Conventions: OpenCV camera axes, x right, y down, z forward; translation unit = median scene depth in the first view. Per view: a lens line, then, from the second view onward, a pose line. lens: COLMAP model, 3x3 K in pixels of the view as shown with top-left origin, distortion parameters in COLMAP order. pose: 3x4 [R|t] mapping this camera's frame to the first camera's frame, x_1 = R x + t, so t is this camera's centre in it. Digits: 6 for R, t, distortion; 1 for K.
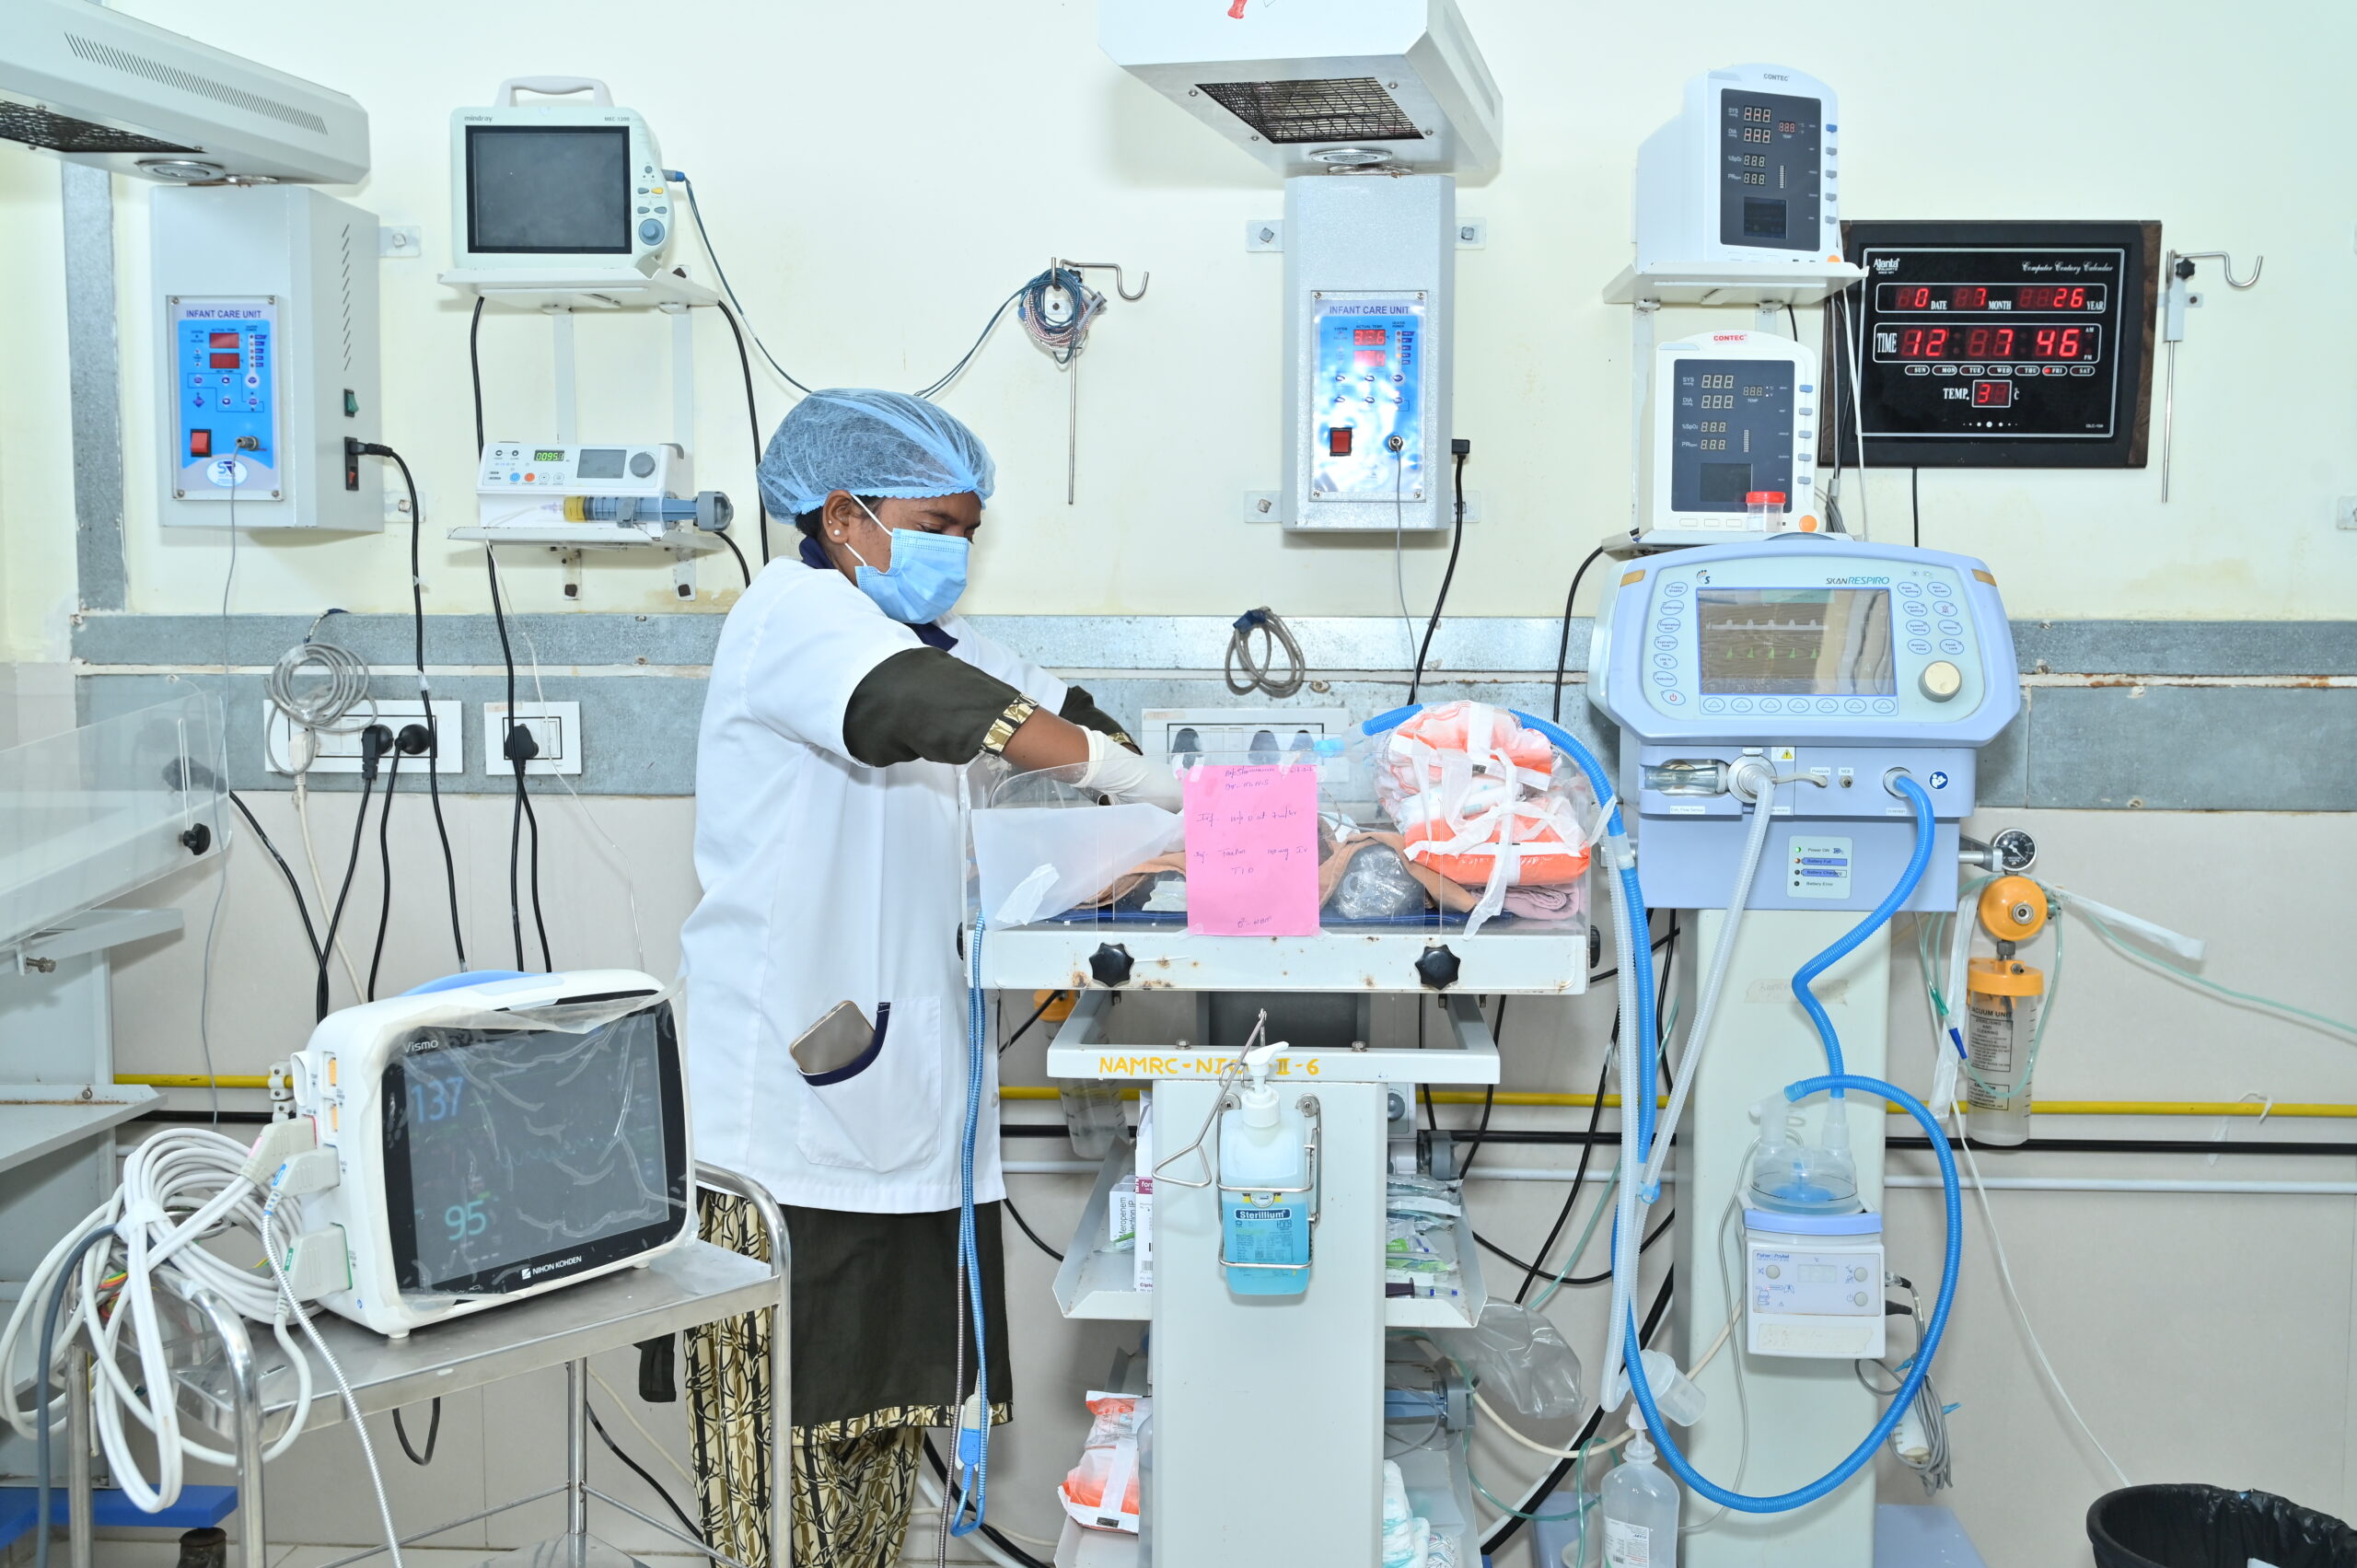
lens RADIAL K [[2212.5, 0, 1182.4], [0, 2212.5, 777.6], [0, 0, 1]] dist [-0.046293, 0.000000]
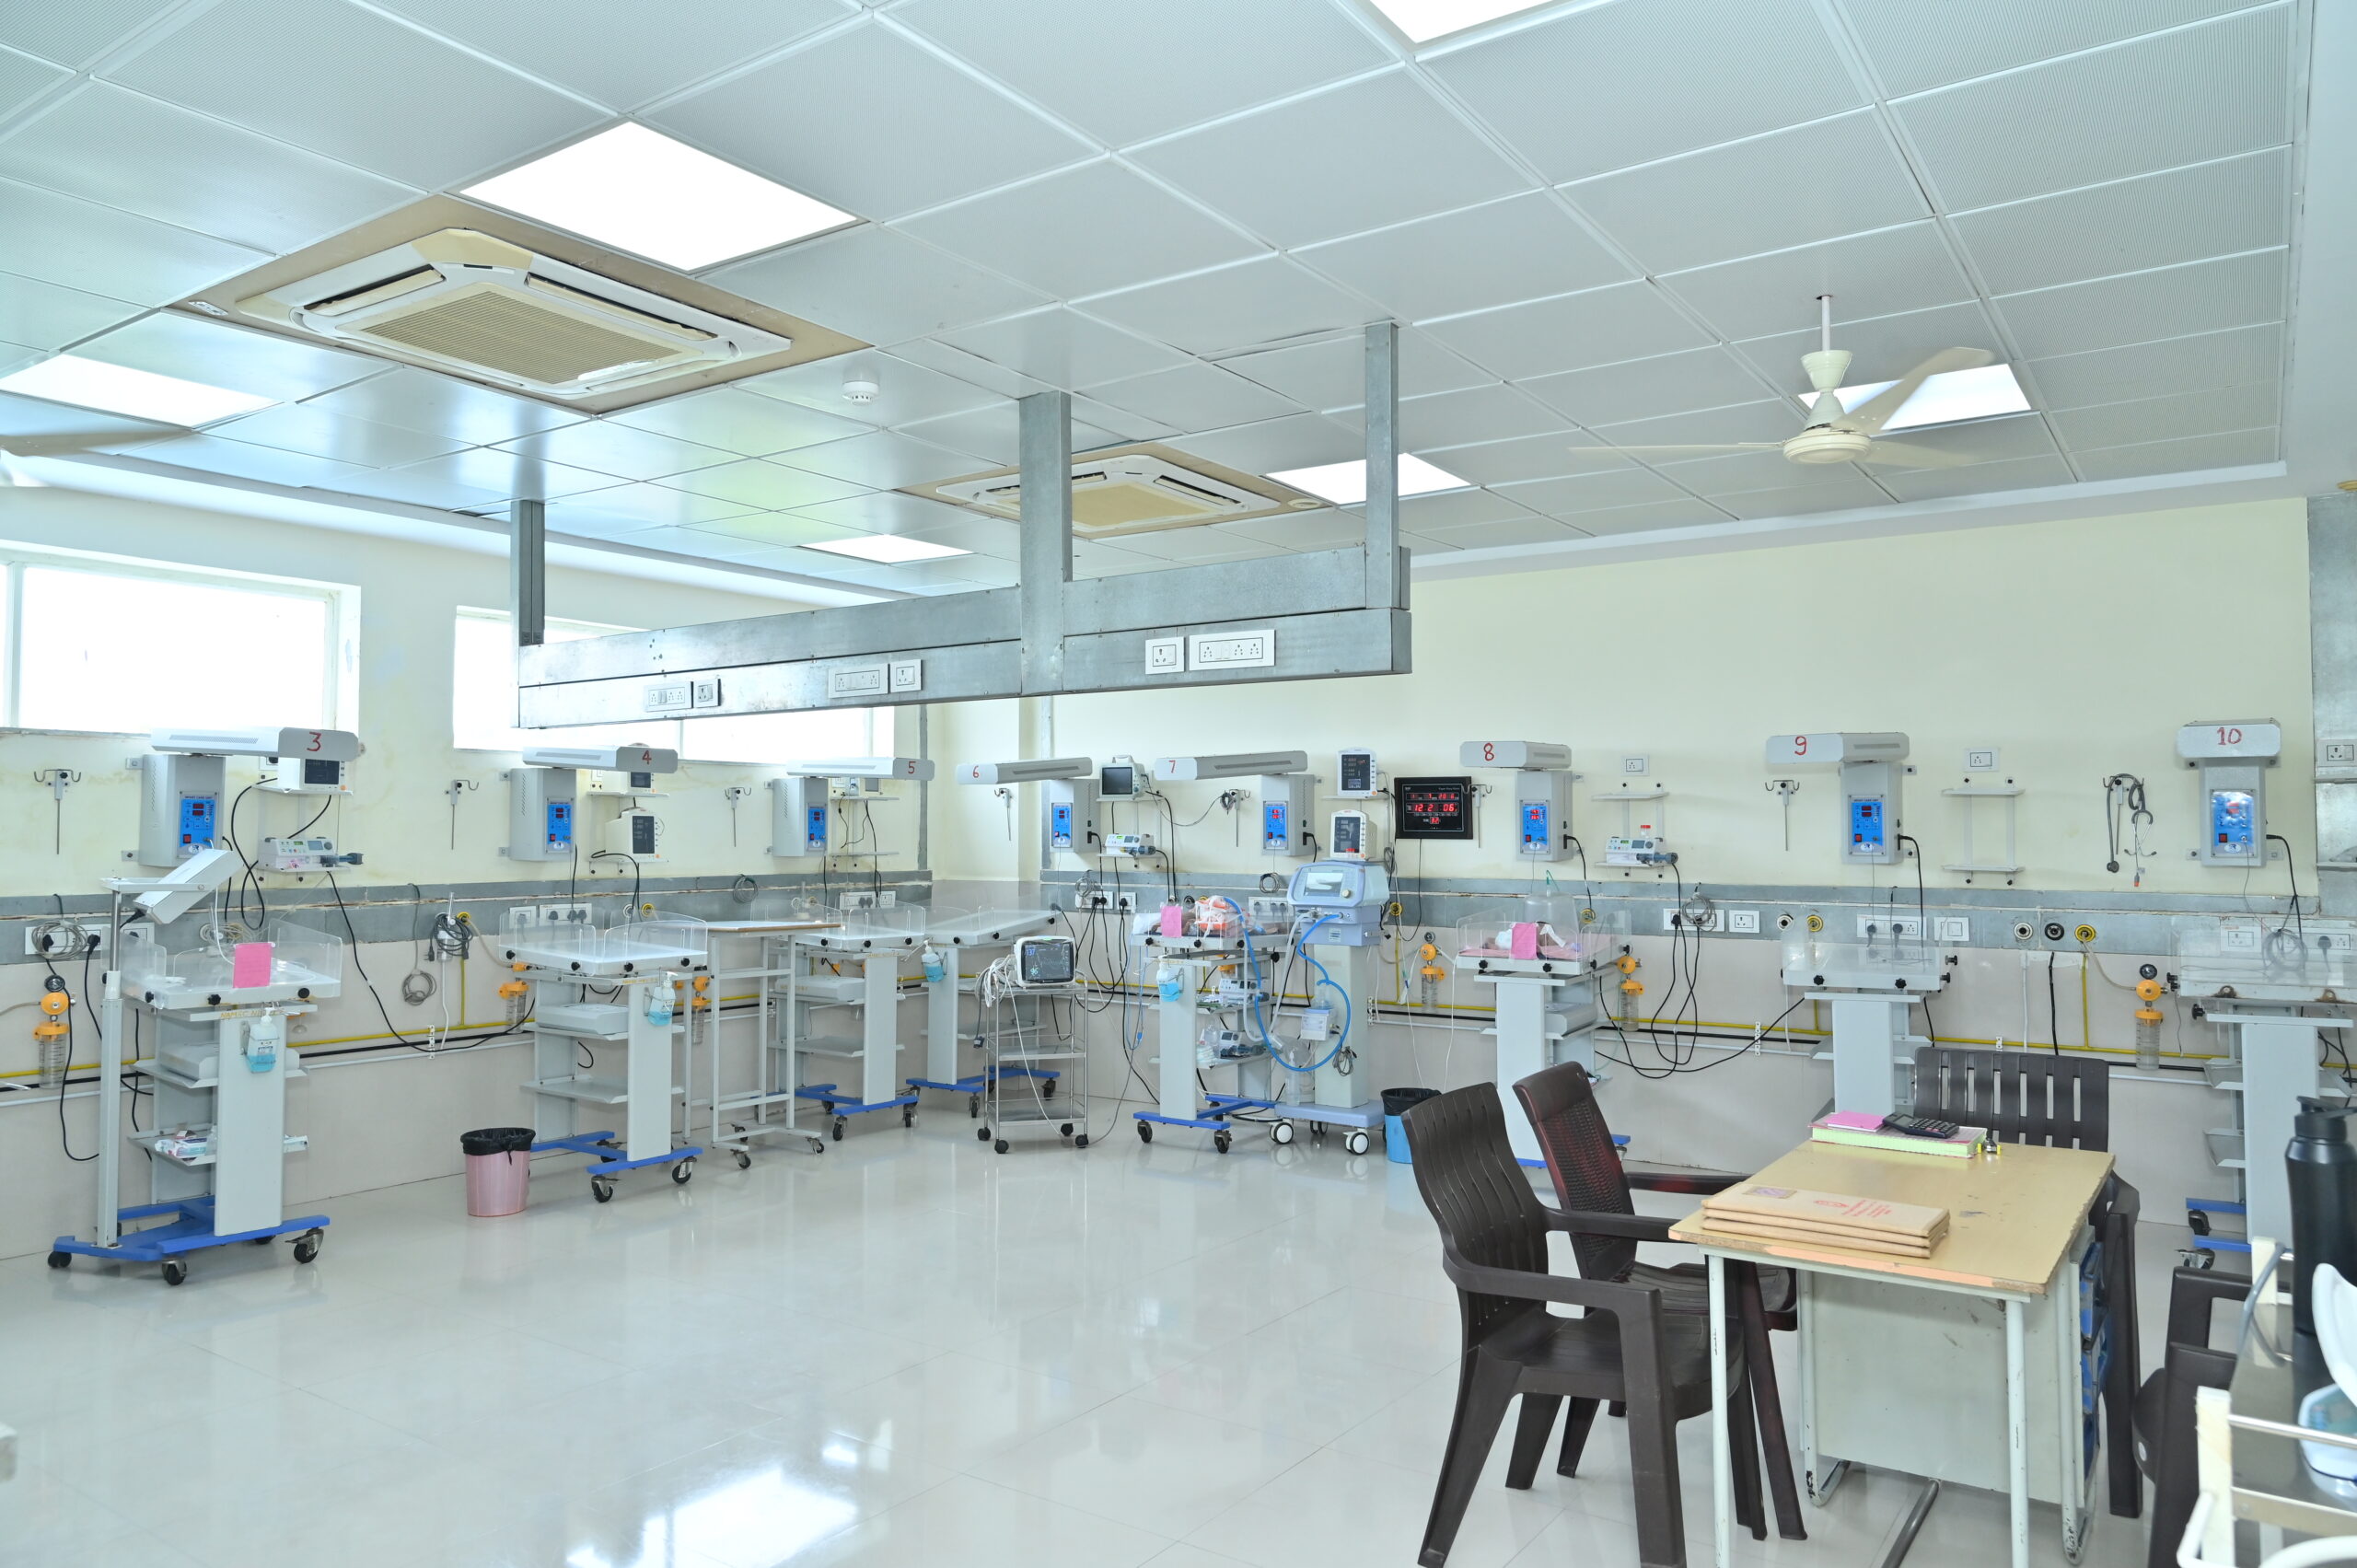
lens RADIAL K [[1597.2, 0, 1174.1], [0, 1597.2, 780.5], [0, 0, 1]] dist [-0.000972, -0.000013]
pose [[0.858739, -0.016879, -0.512135, 1.433405], [-0.036329, 0.994937, -0.093708, 0.038210], [0.511123, 0.099076, 0.853778, -1.680307]]
